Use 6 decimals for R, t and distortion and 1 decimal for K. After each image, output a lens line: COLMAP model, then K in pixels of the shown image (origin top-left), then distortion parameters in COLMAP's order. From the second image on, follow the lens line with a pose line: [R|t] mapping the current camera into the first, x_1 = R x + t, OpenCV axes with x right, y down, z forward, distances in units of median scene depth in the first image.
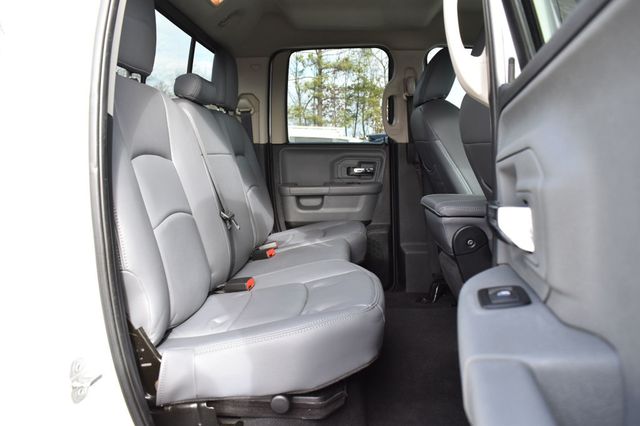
lens RADIAL K [[494.7, 0, 320.0], [0, 494.7, 213.0], [0, 0, 1]] dist [-0.097748, 0.014124]
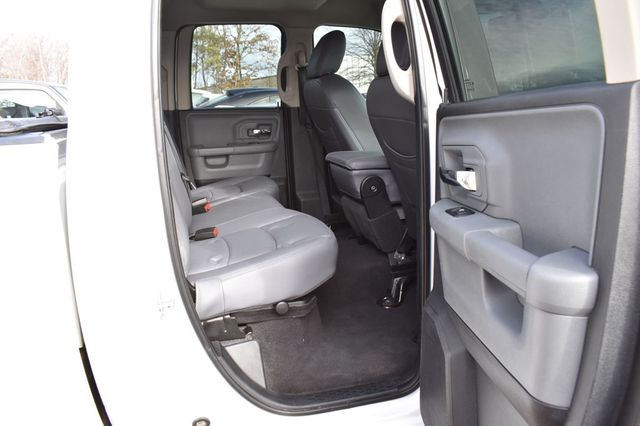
lens RADIAL K [[494.7, 0, 320.0], [0, 494.7, 213.0], [0, 0, 1]] dist [-0.097748, 0.014124]
pose [[0.949686, -0.079350, 0.302985, -0.150862], [0.048438, 0.992946, 0.108222, -0.015730], [-0.309435, -0.088101, 0.946831, -0.152053]]
